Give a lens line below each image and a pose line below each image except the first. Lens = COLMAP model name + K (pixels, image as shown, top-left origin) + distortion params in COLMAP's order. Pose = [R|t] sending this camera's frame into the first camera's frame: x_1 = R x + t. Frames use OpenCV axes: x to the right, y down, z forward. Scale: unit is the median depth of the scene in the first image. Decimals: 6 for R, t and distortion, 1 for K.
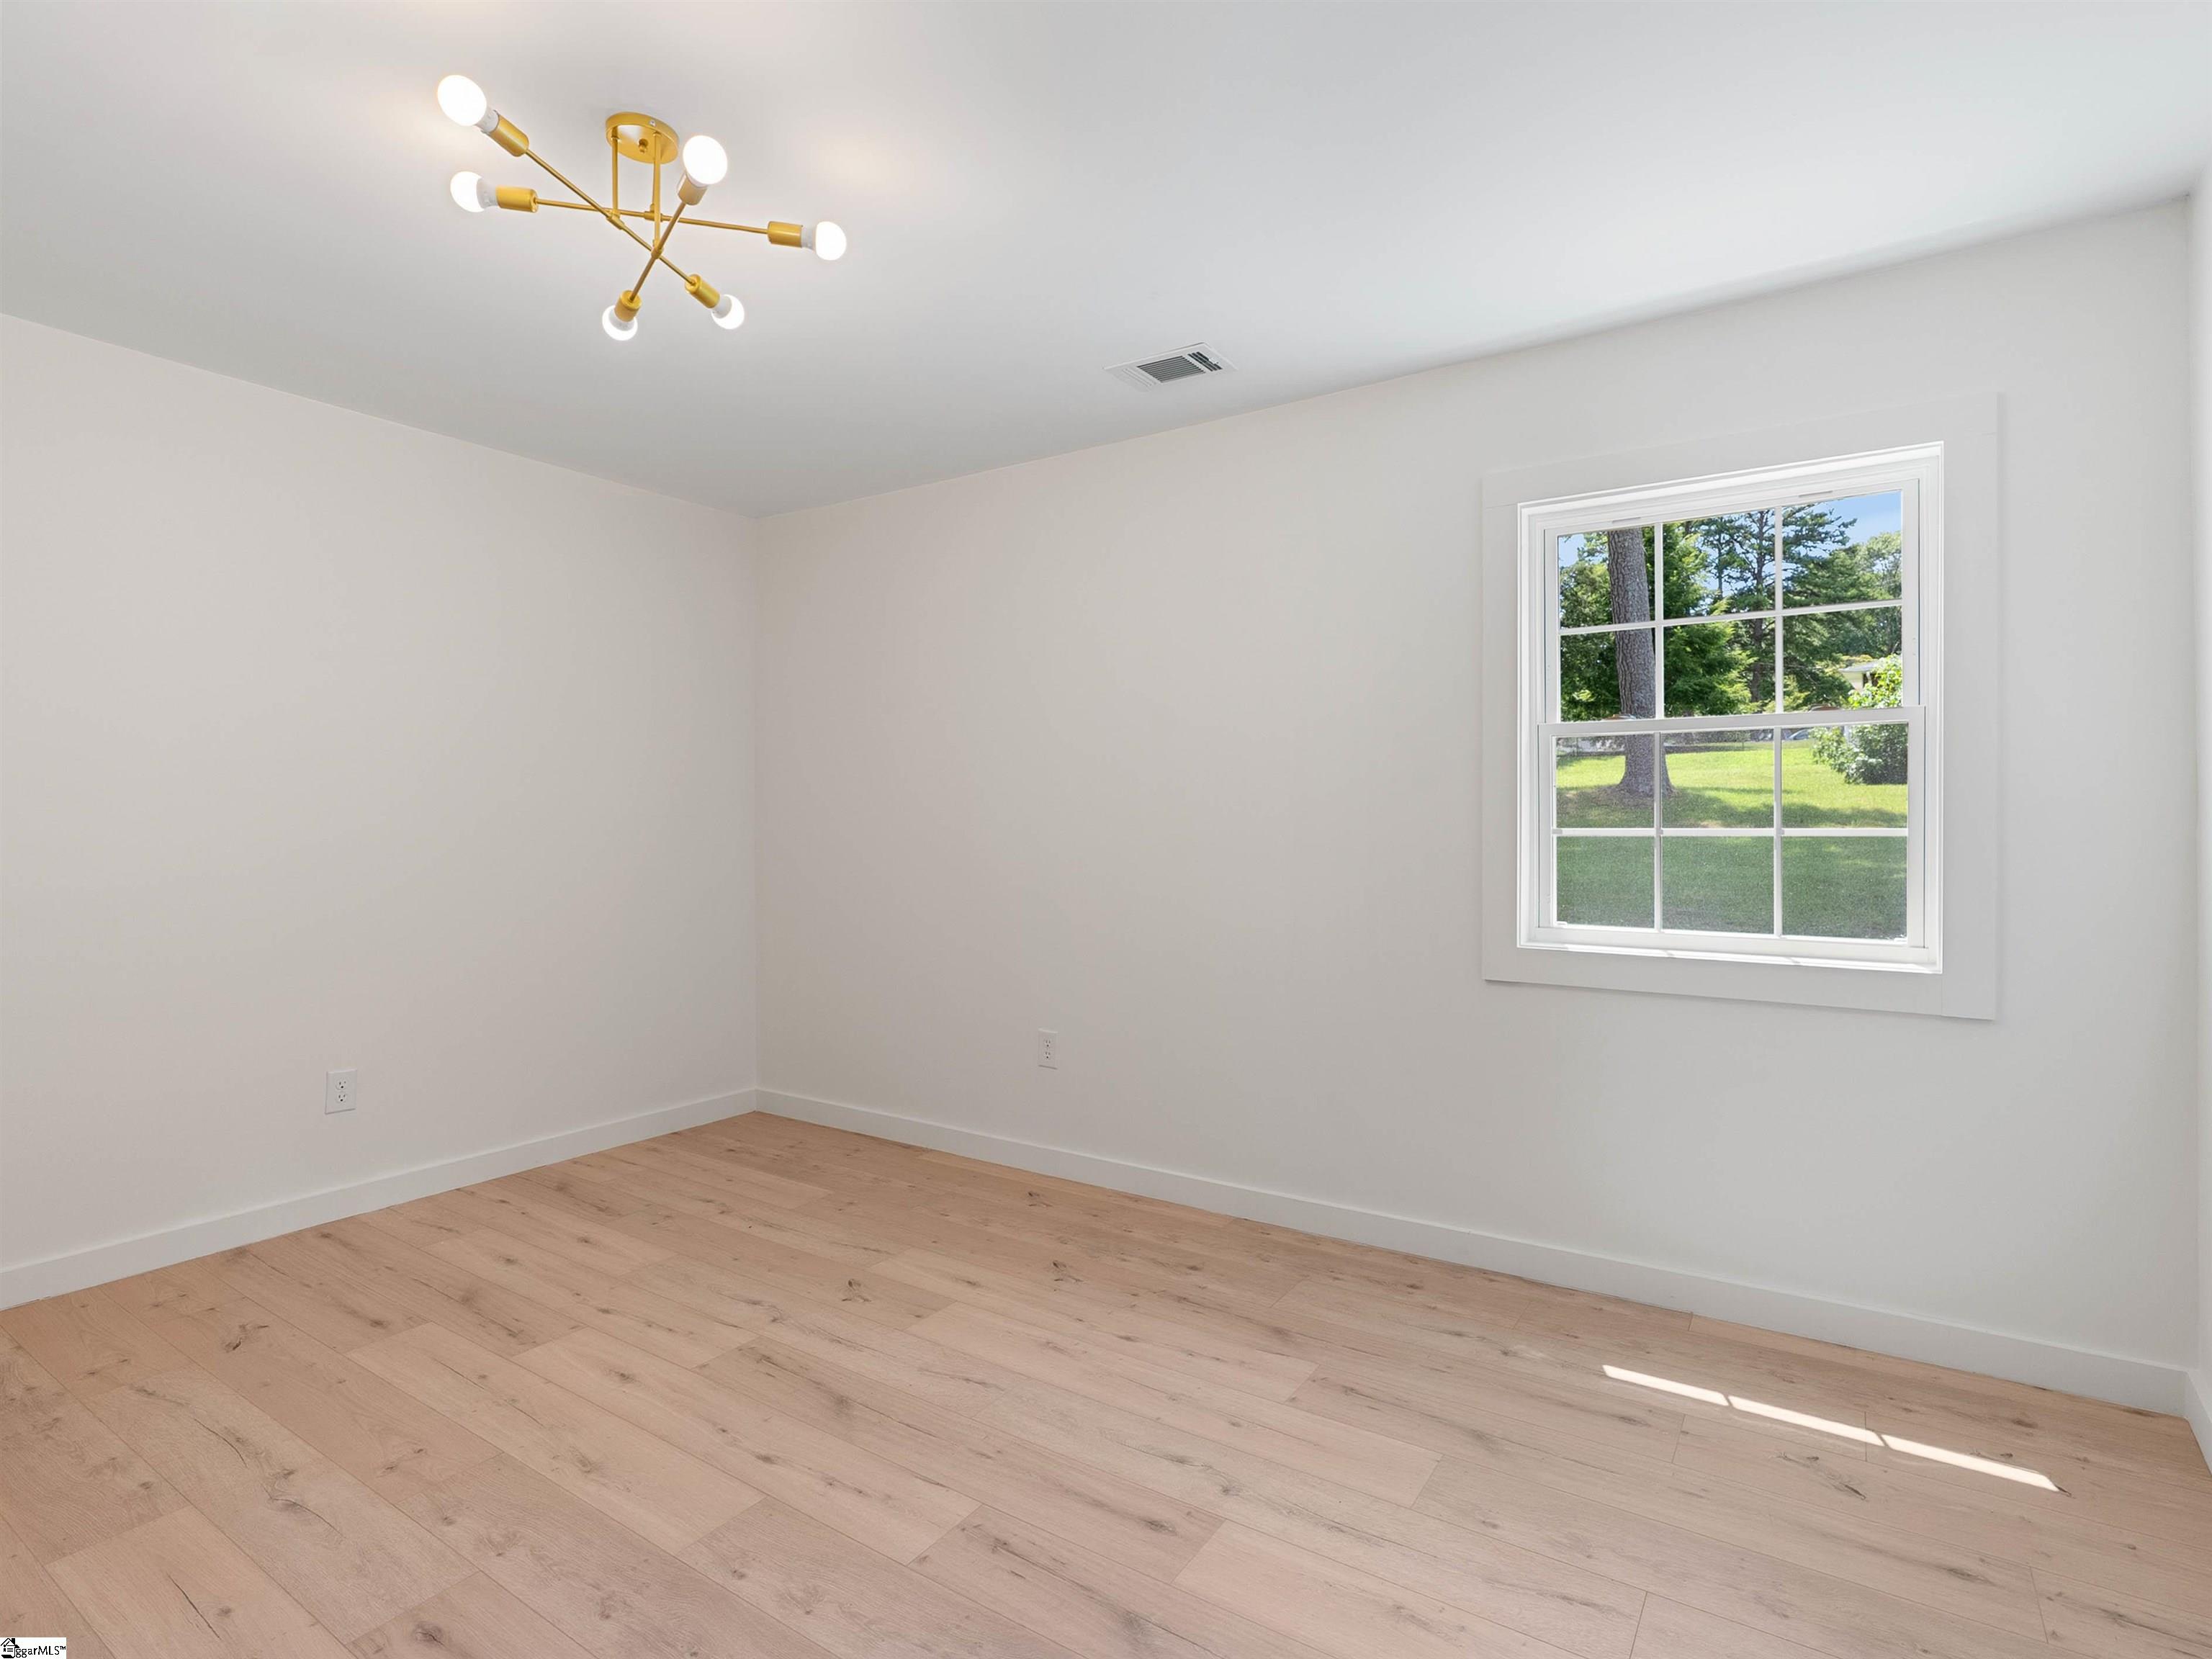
lens RADIAL K [[1116.9, 0, 1111.5], [0, 1116.9, 823.5], [0, 0, 1]] dist [-0.005296, 0.000087]
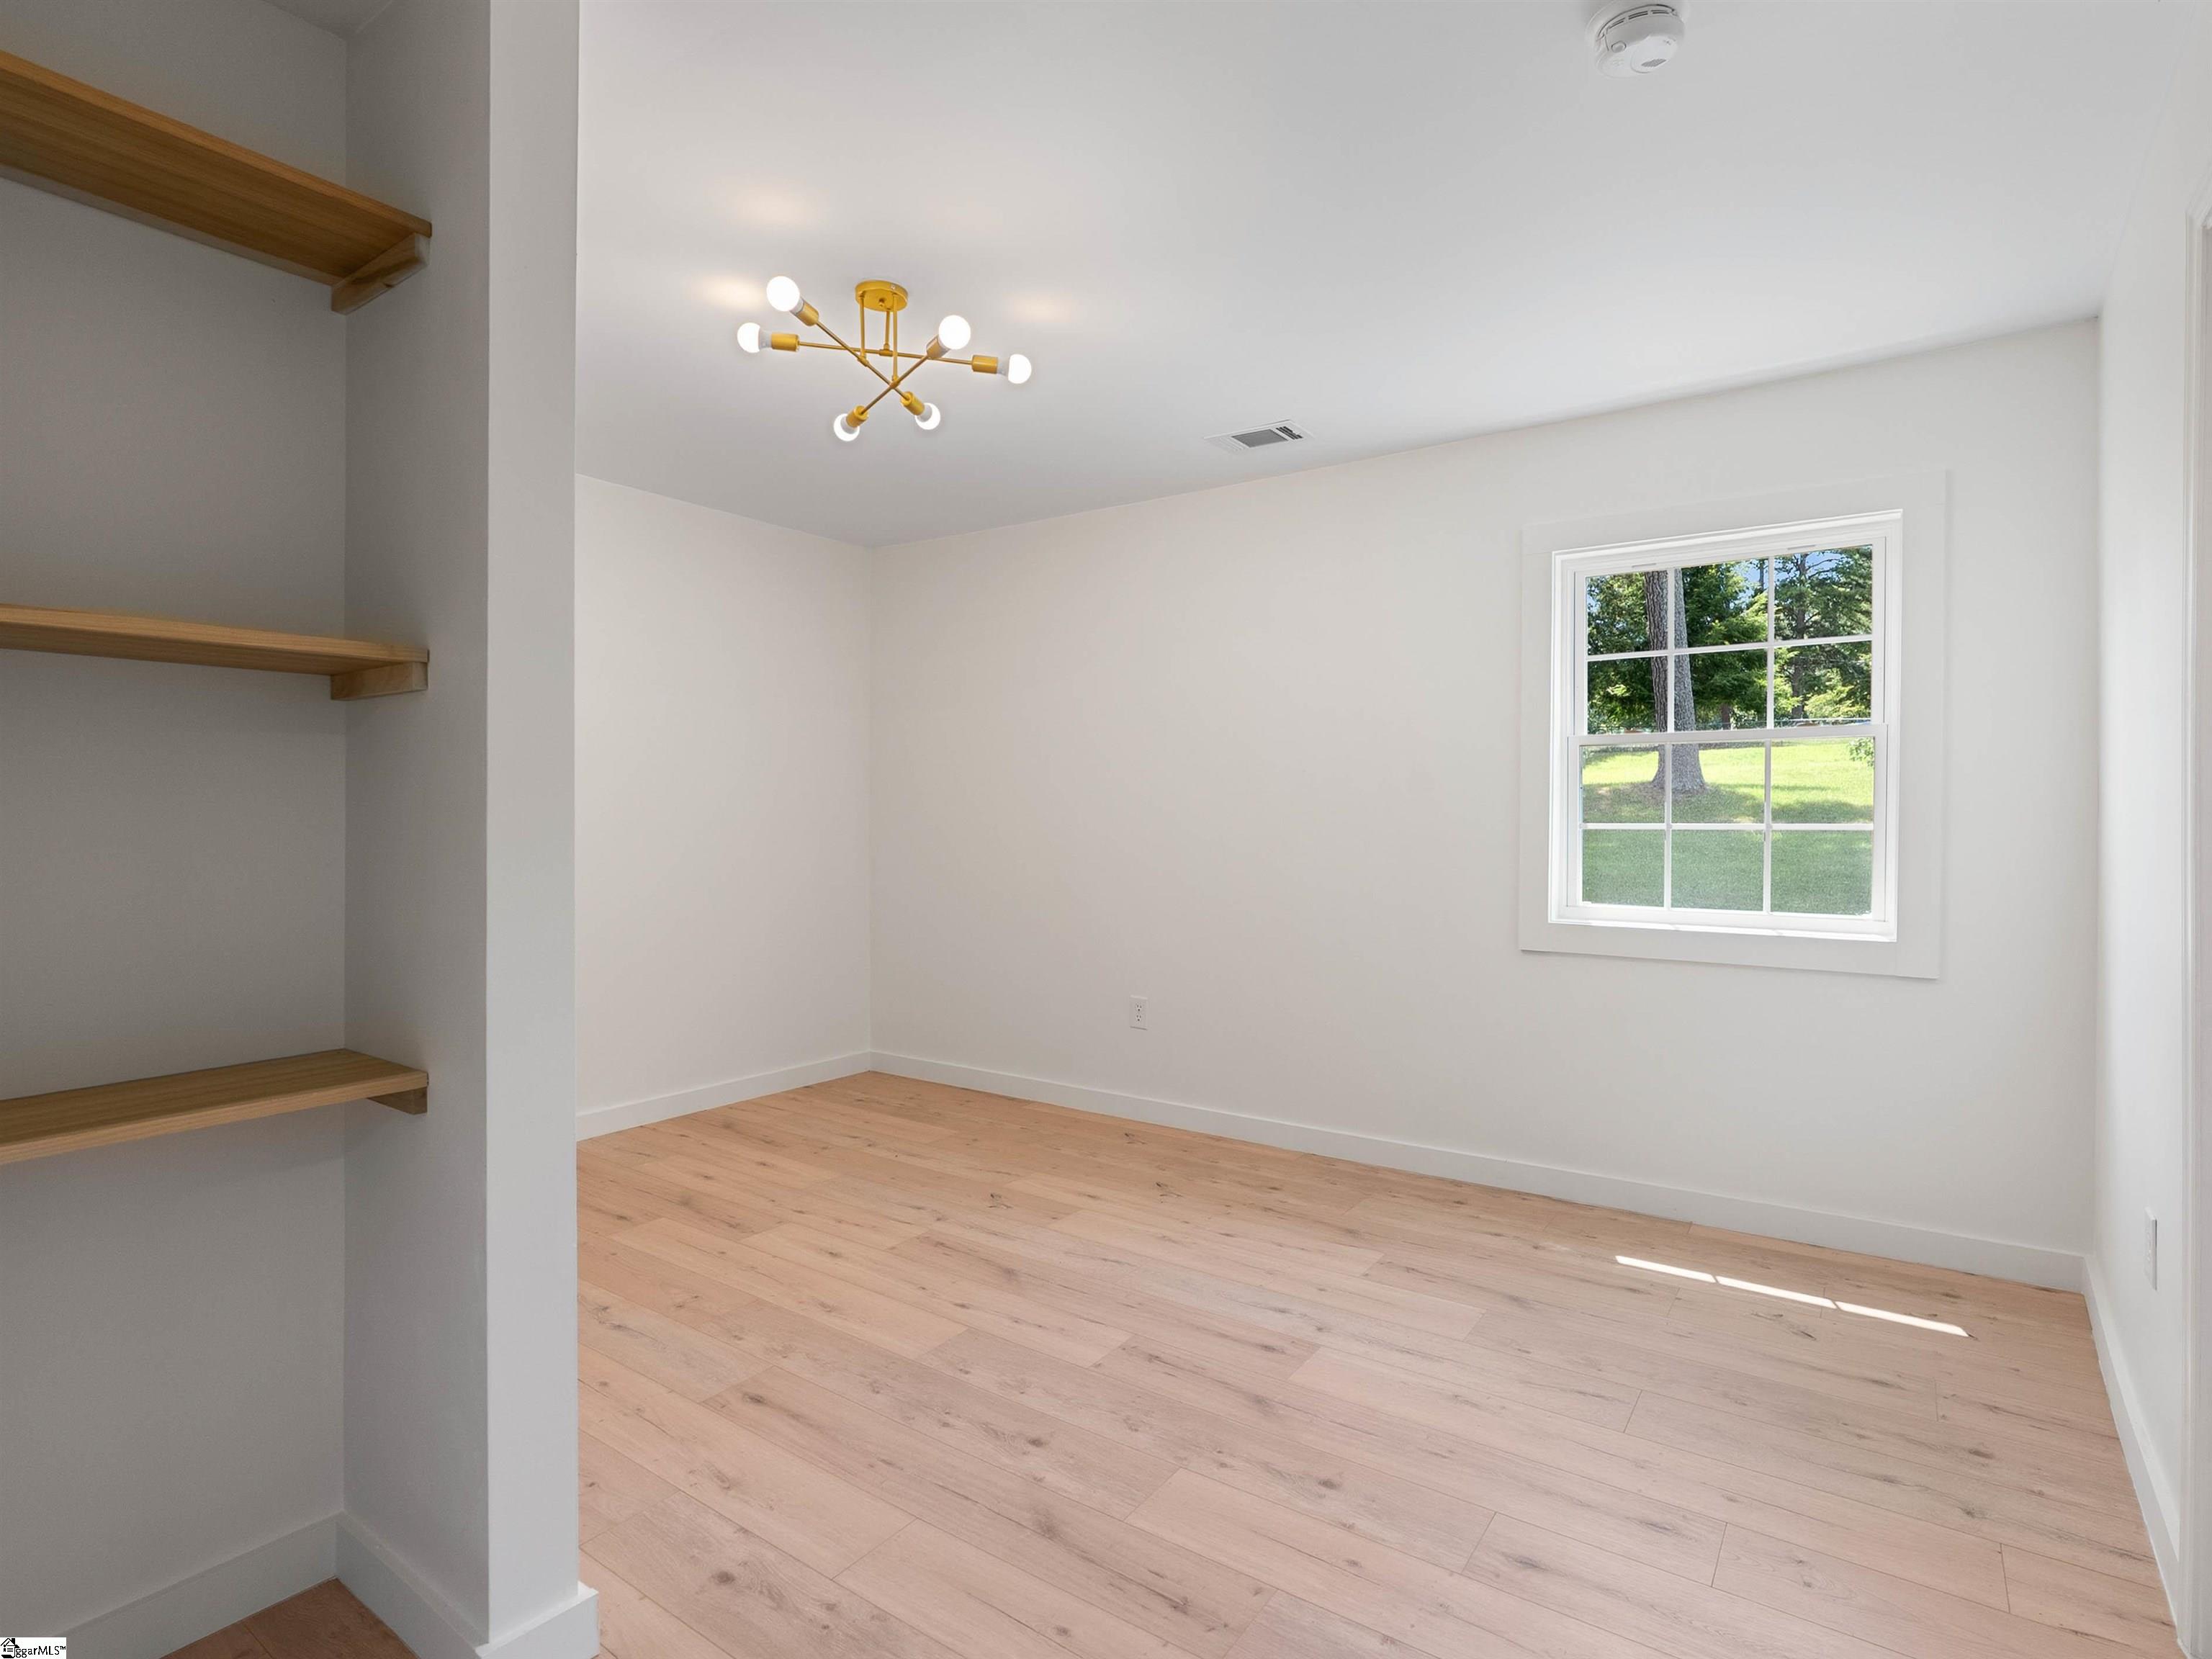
lens RADIAL K [[1130.9, 0, 1101.6], [0, 1130.9, 835.3], [0, 0, 1]] dist [-0.007868, 0.000717]
pose [[0.999581, 0.002999, -0.028776, -0.097458], [-0.002583, 0.999892, 0.014481, 0.001252], [0.028816, -0.014400, 0.999481, -0.268711]]
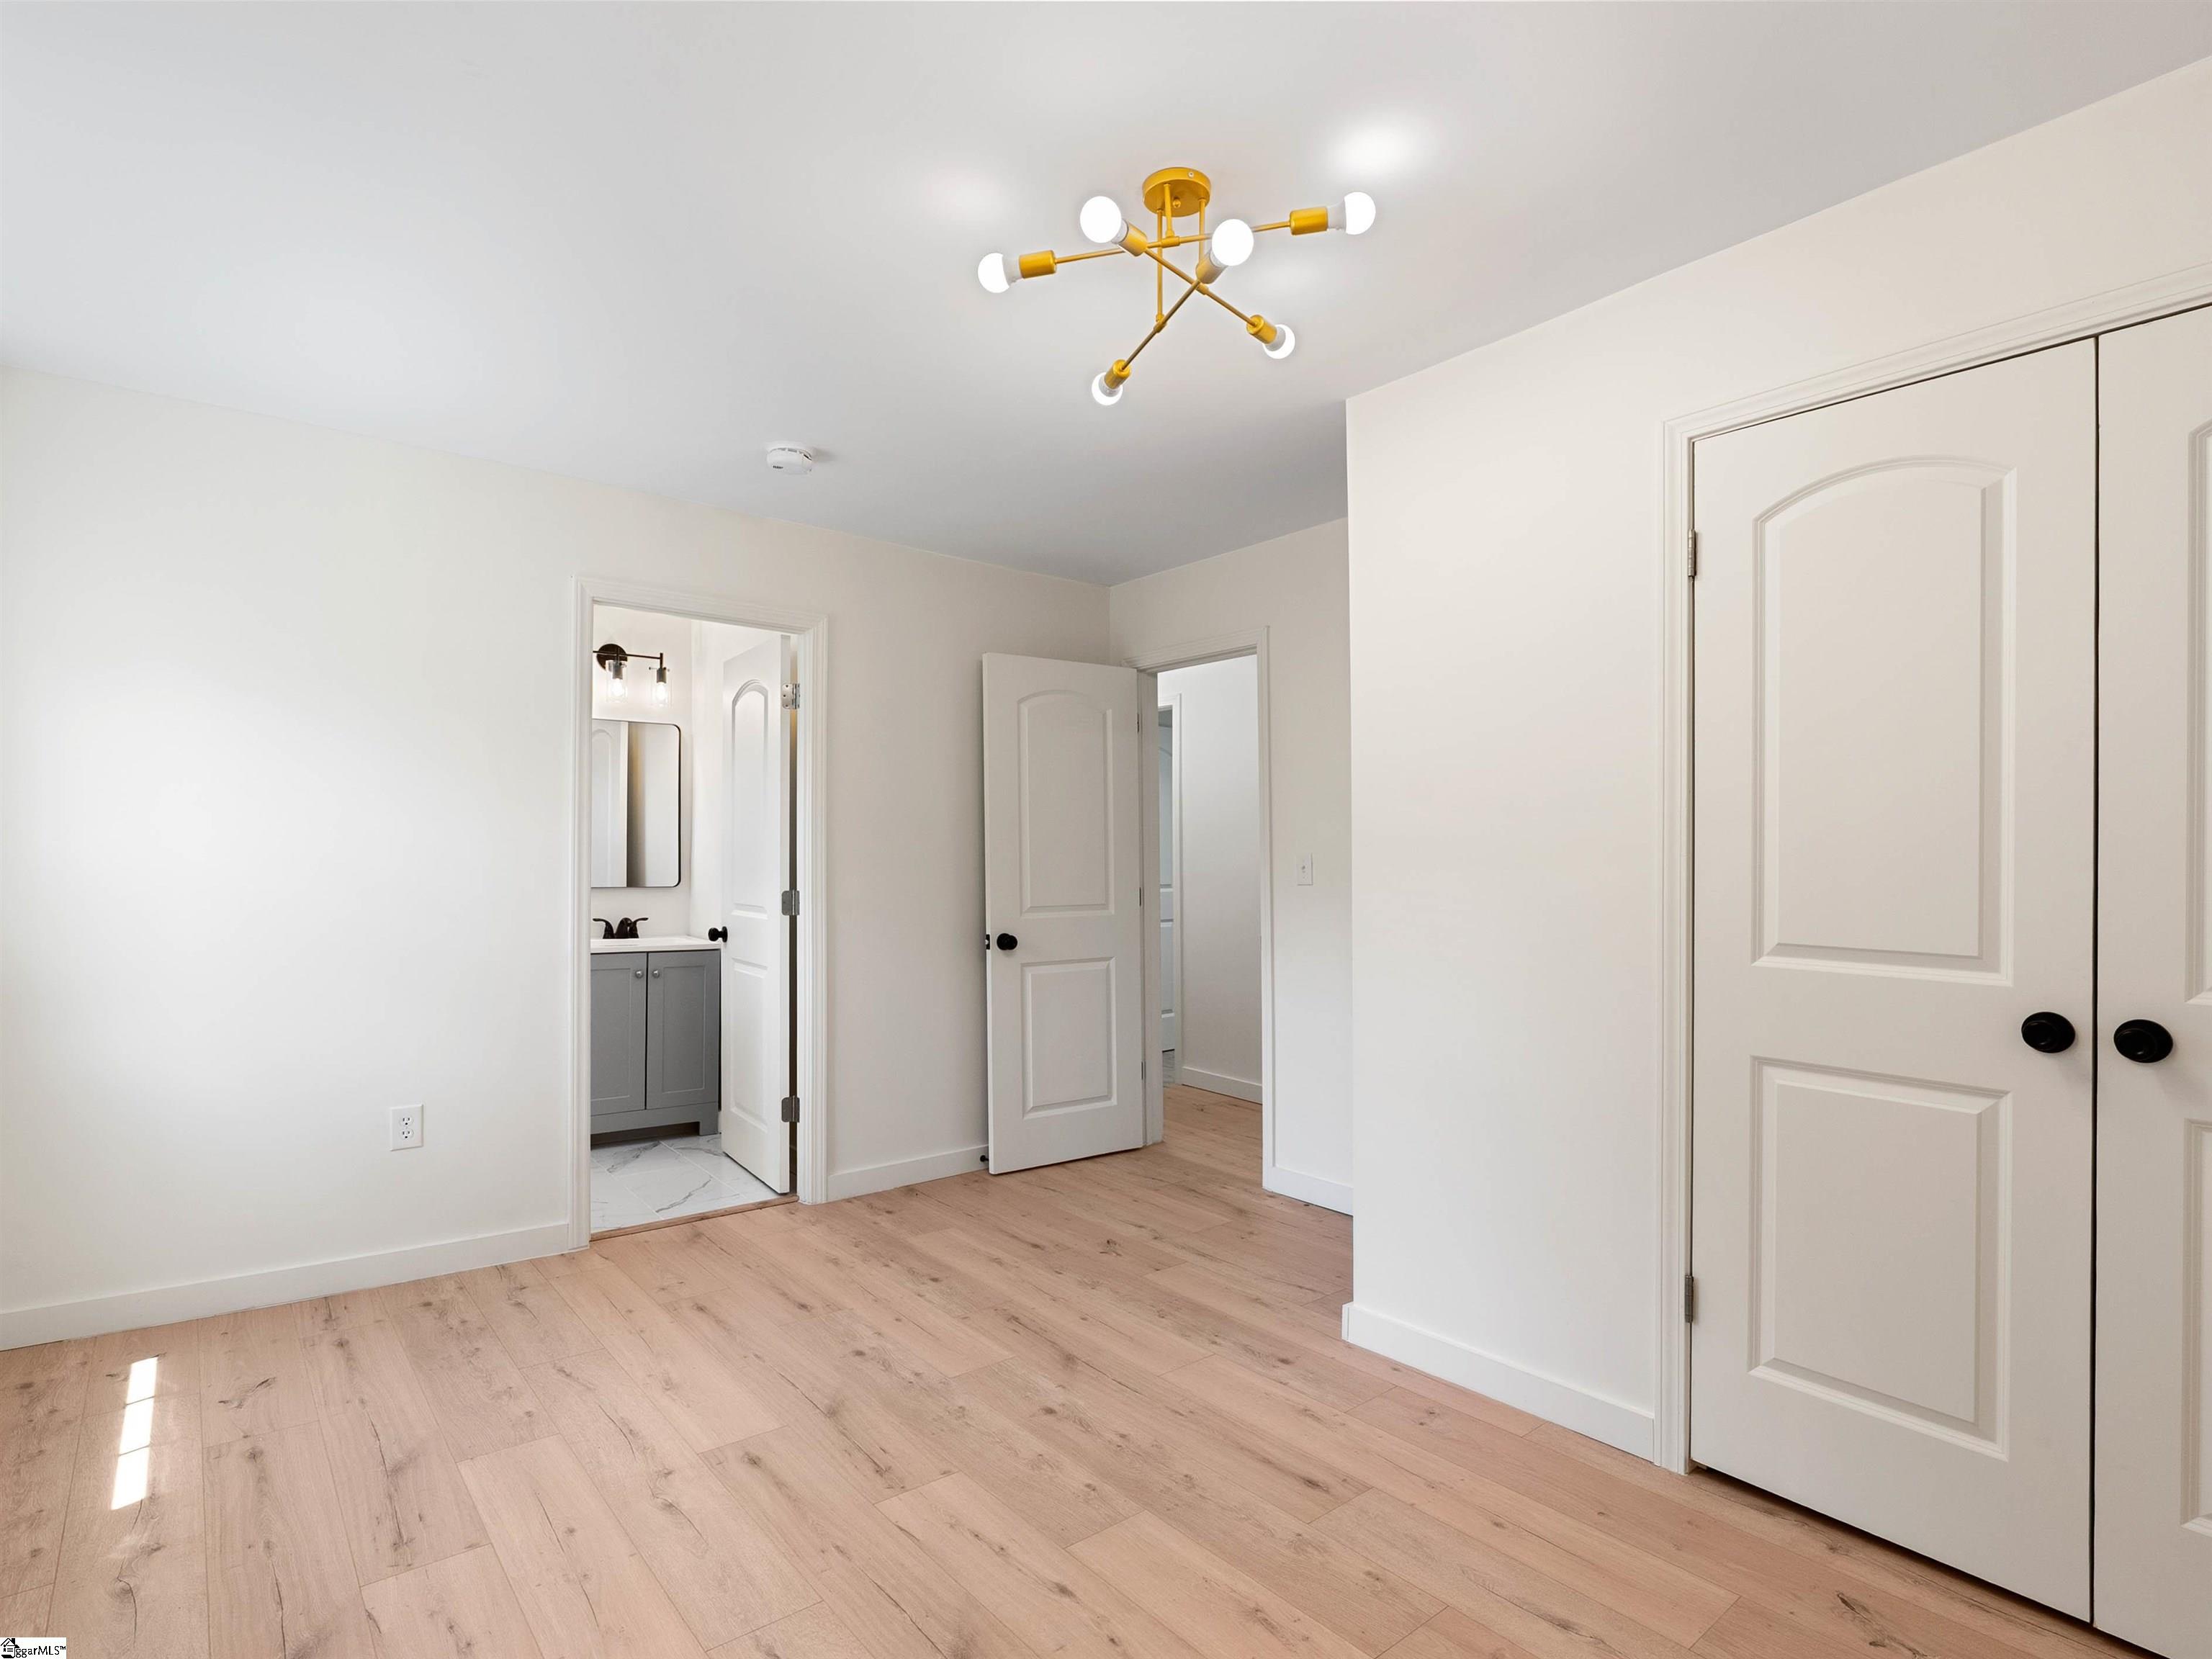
lens RADIAL K [[1130.9, 0, 1101.6], [0, 1130.9, 835.3], [0, 0, 1]] dist [-0.007868, 0.000717]
pose [[-0.956005, 0.002736, 0.293339, -0.528706], [-0.000707, 0.999932, -0.011630, -0.014001], [-0.293351, -0.011325, -0.955938, 1.626012]]
